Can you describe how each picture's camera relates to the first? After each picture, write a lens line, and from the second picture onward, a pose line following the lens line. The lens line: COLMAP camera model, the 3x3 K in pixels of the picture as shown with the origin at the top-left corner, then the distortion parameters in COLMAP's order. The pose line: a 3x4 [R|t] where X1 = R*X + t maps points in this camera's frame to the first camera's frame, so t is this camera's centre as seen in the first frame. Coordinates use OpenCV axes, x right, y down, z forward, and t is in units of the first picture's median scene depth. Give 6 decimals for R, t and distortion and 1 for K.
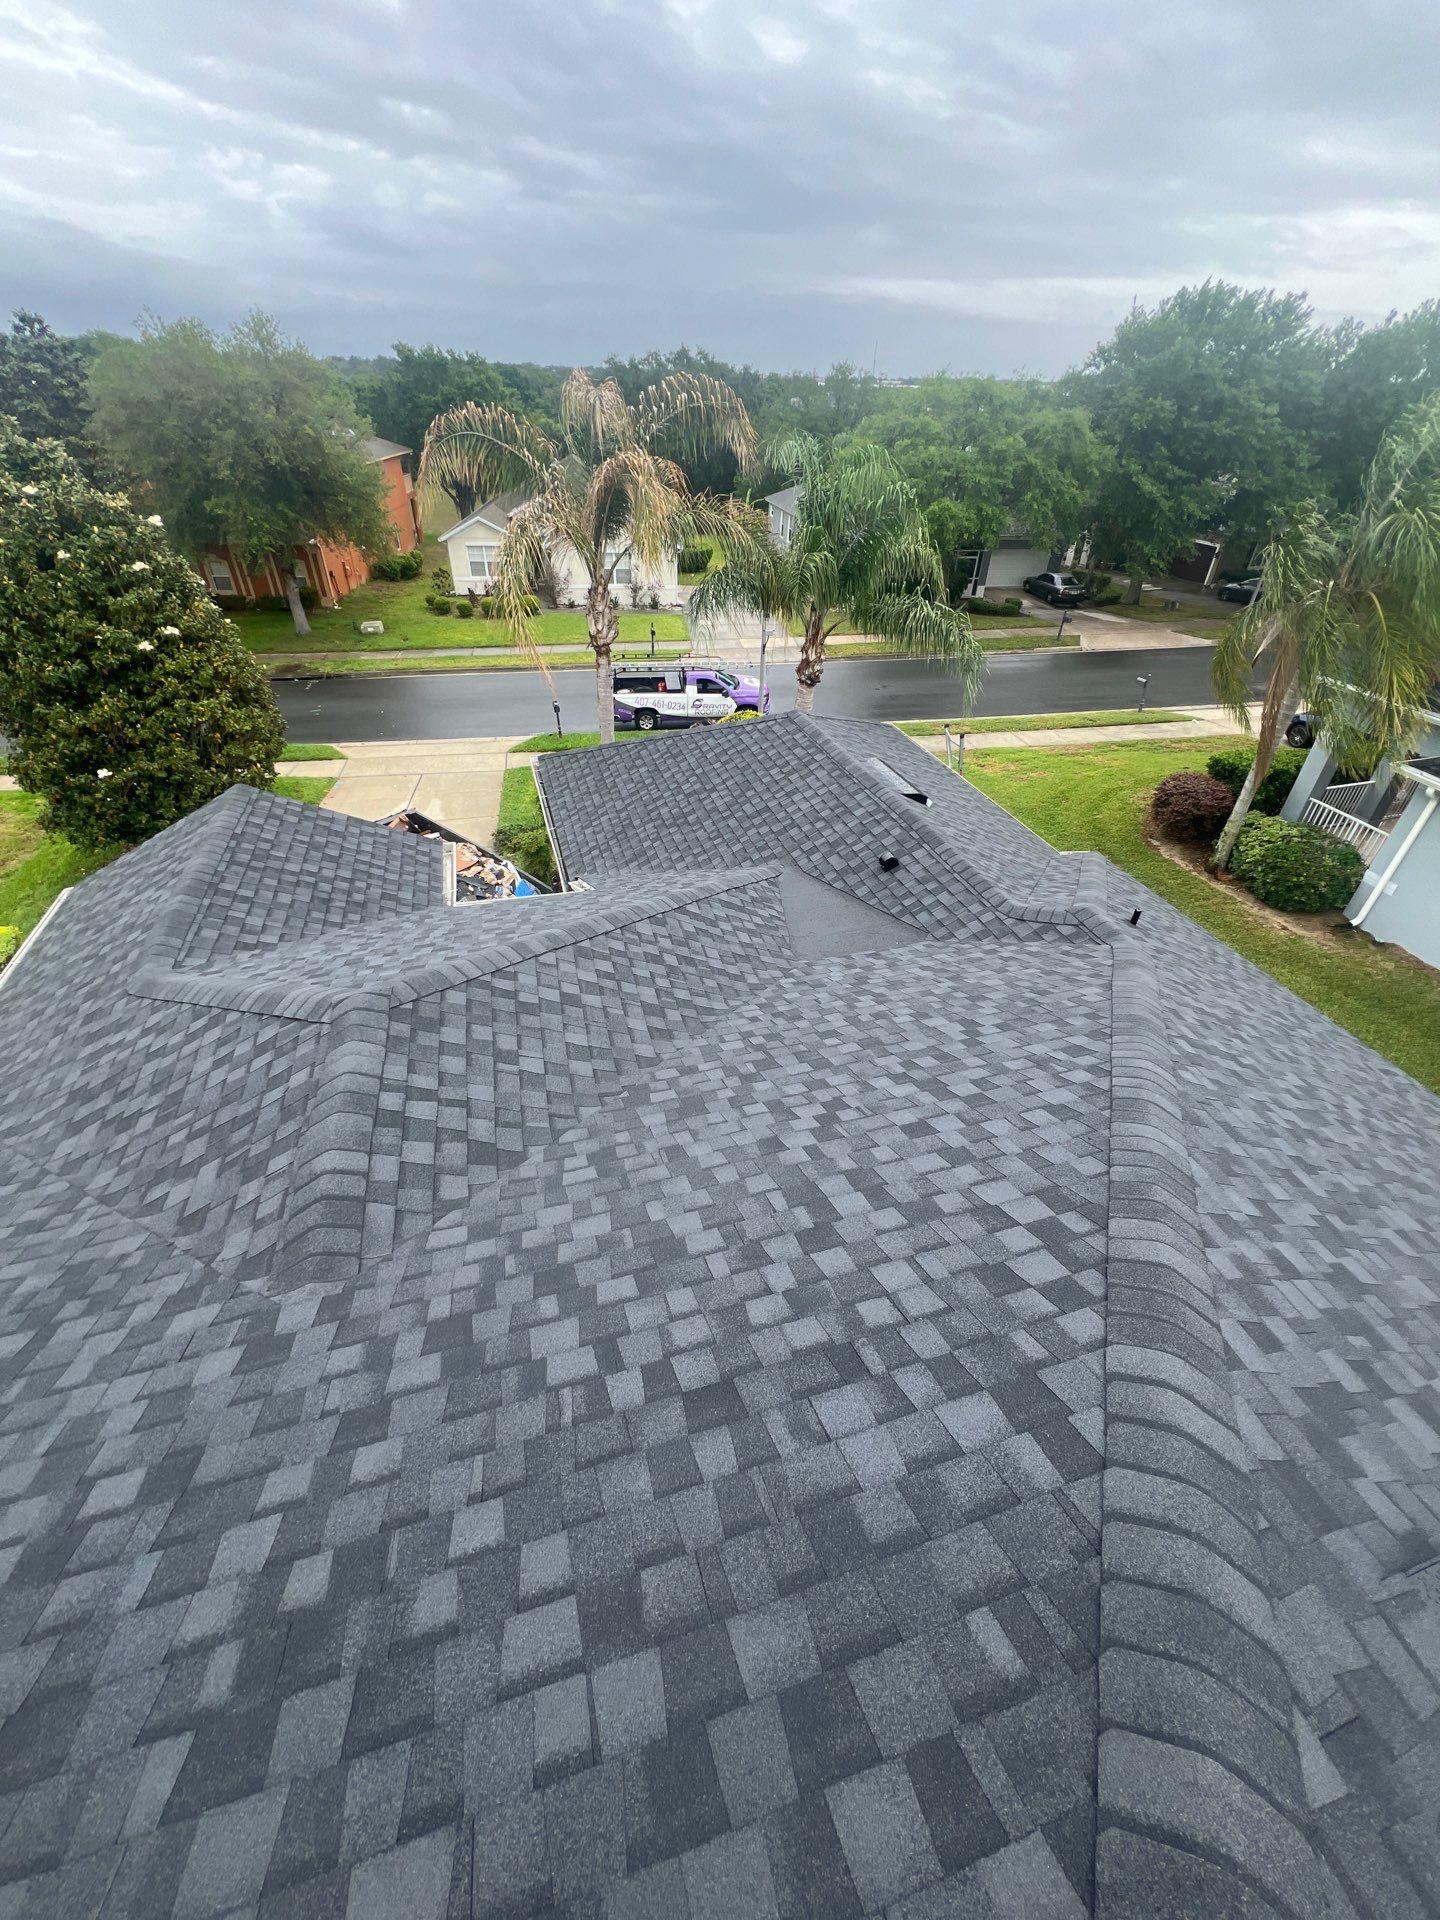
lens RADIAL K [[763.4, 0, 723.2], [0, 763.4, 952.5], [0, 0, 1]] dist [-0.002674, -0.000293]
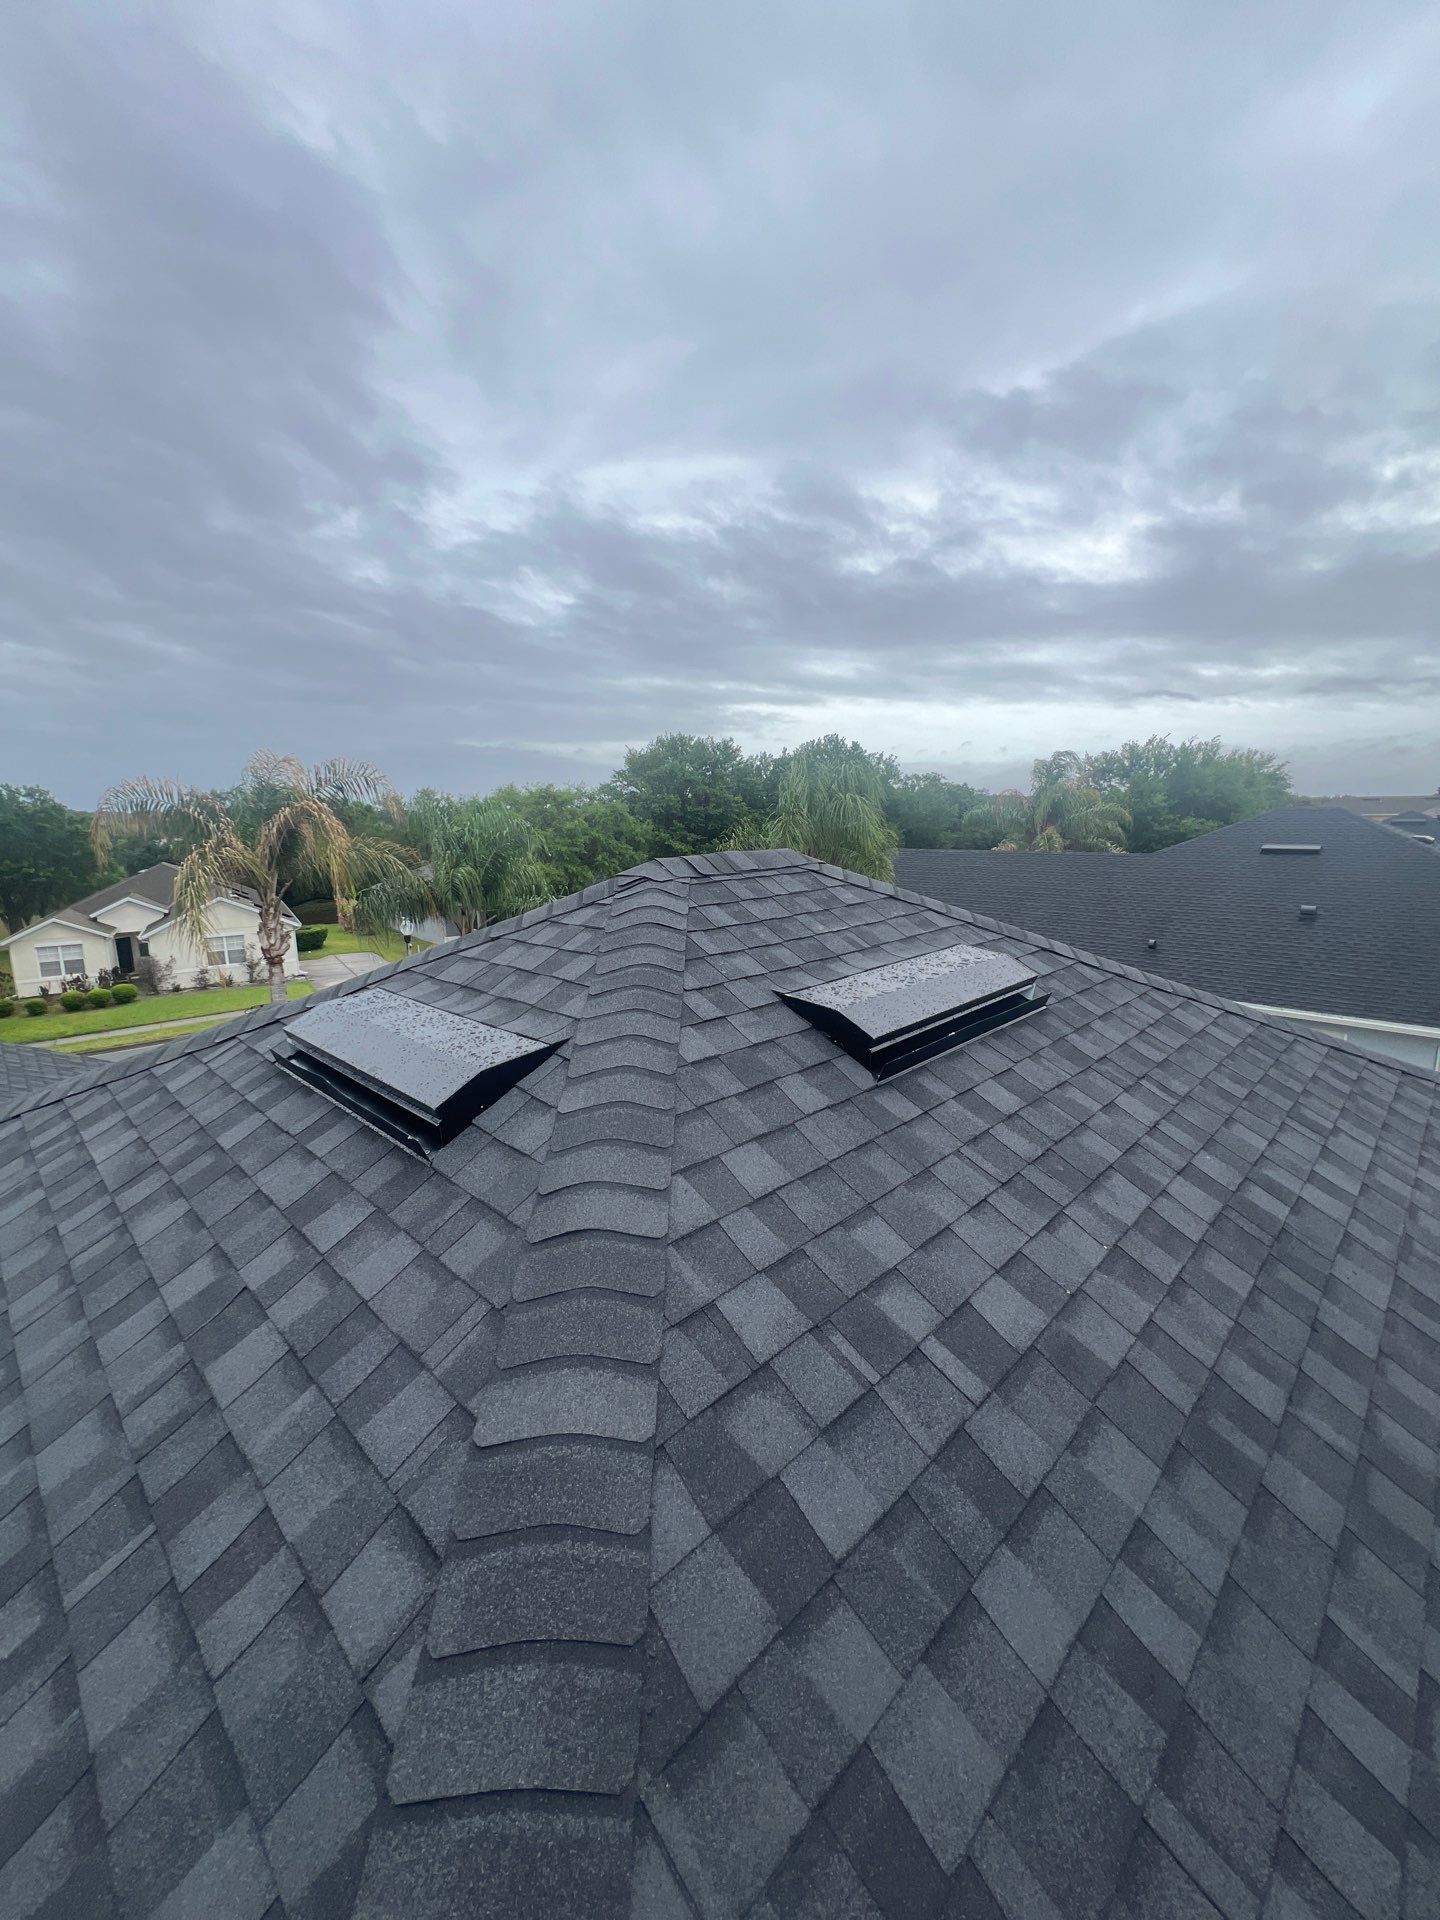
lens RADIAL K [[763.4, 0, 723.2], [0, 763.4, 952.5], [0, 0, 1]] dist [-0.002674, -0.000293]
pose [[0.875841, -0.120963, 0.467194, -0.203014], [0.315598, 0.875946, -0.364852, 0.393019], [-0.365103, 0.466997, 0.805365, -0.263838]]
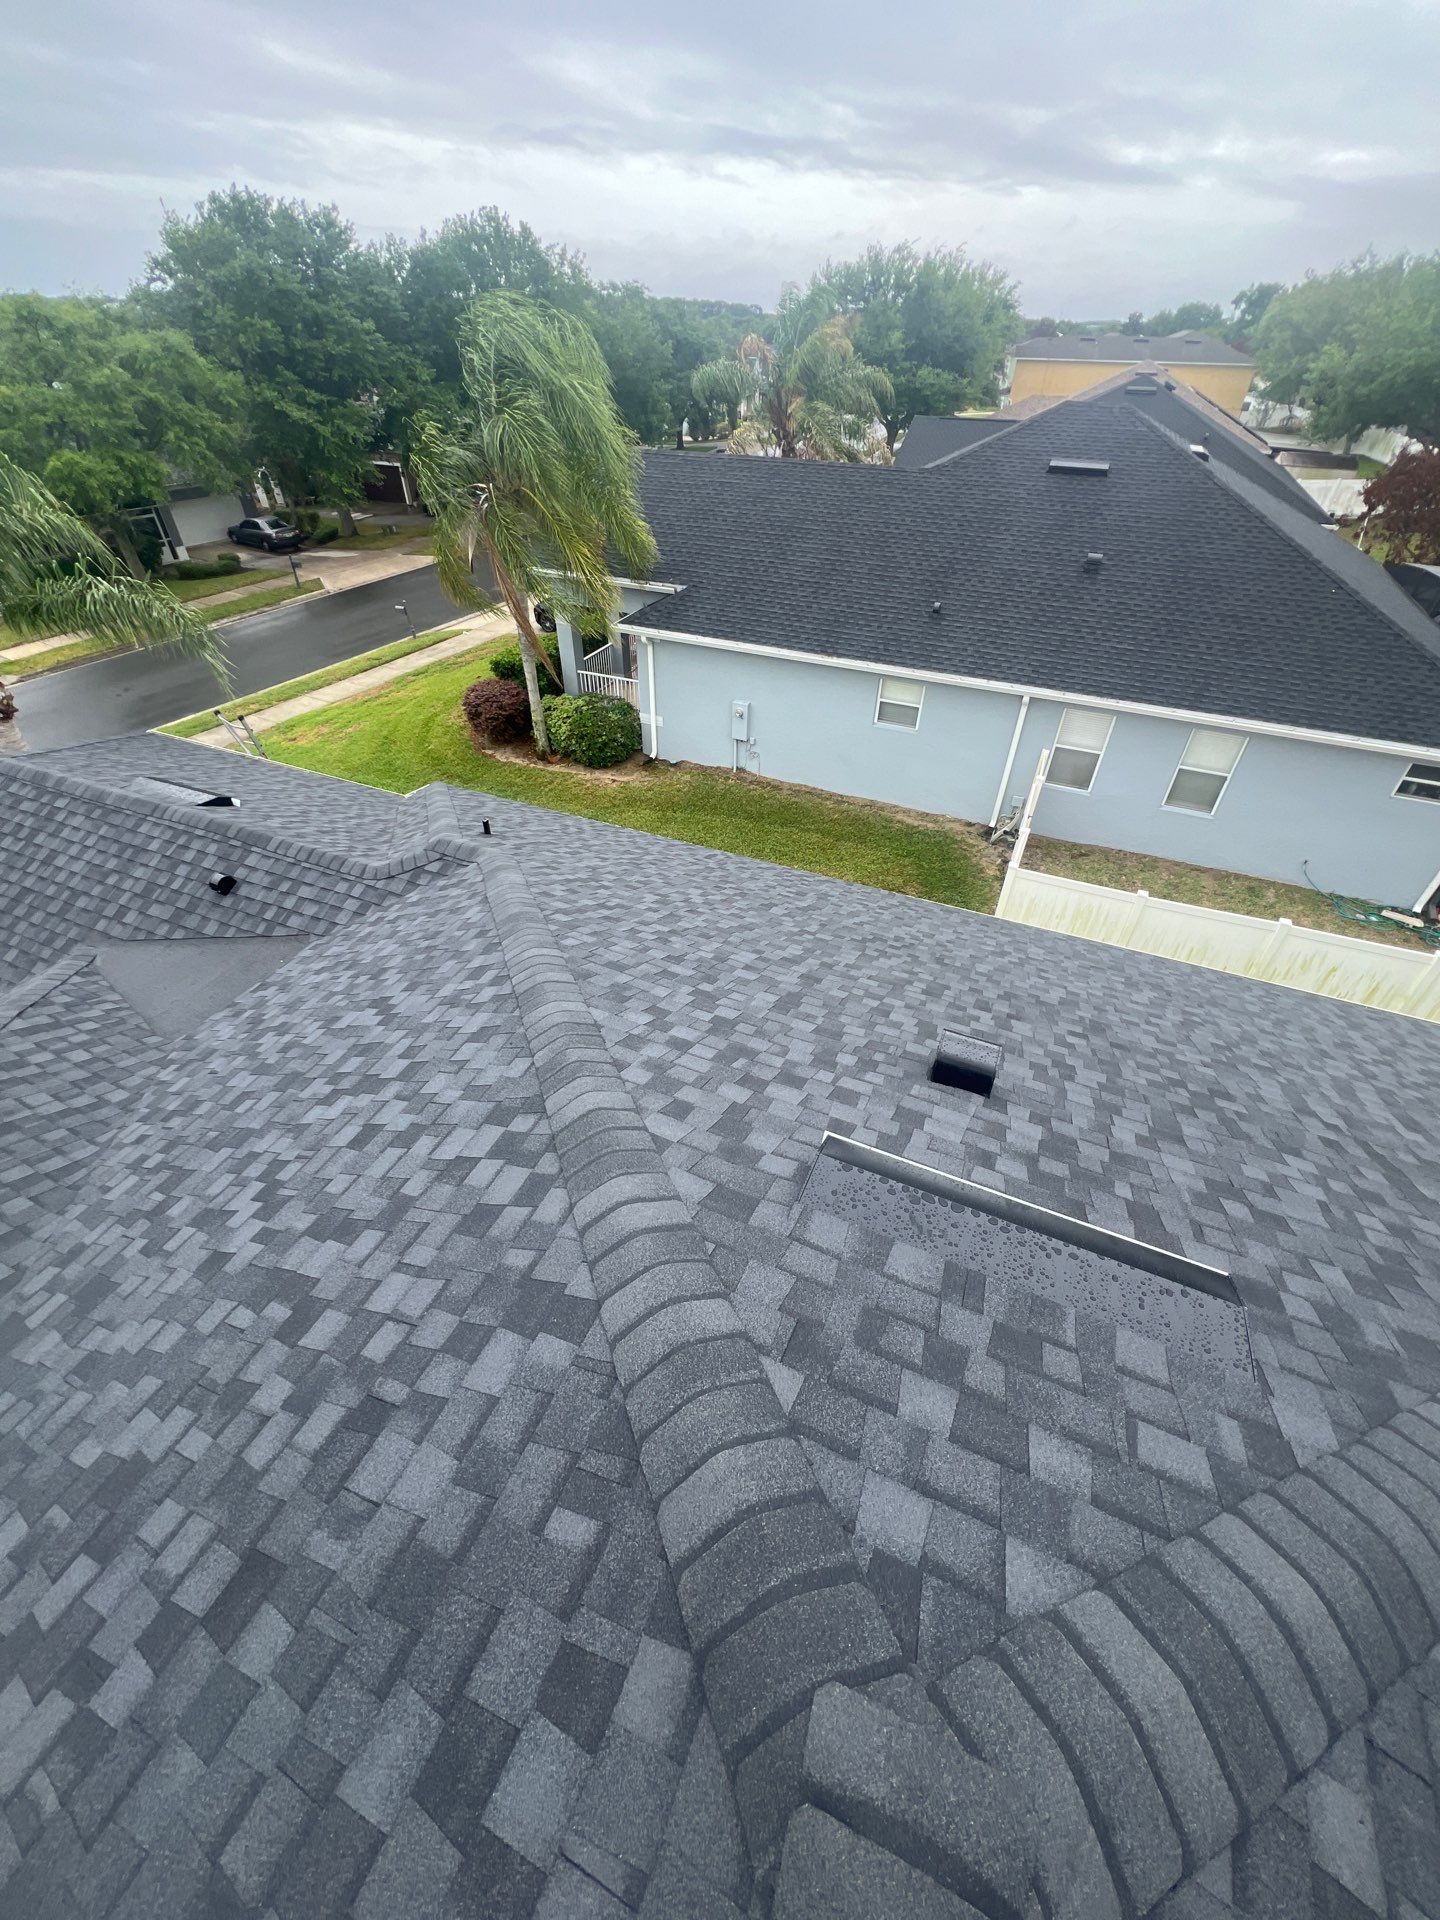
lens RADIAL K [[763.4, 0, 723.2], [0, 763.4, 952.5], [0, 0, 1]] dist [-0.002674, -0.000293]
pose [[0.647283, -0.496558, 0.578321, 0.047870], [0.457053, 0.860018, 0.226875, 0.011665], [-0.610022, 0.117471, 0.783628, -0.010382]]
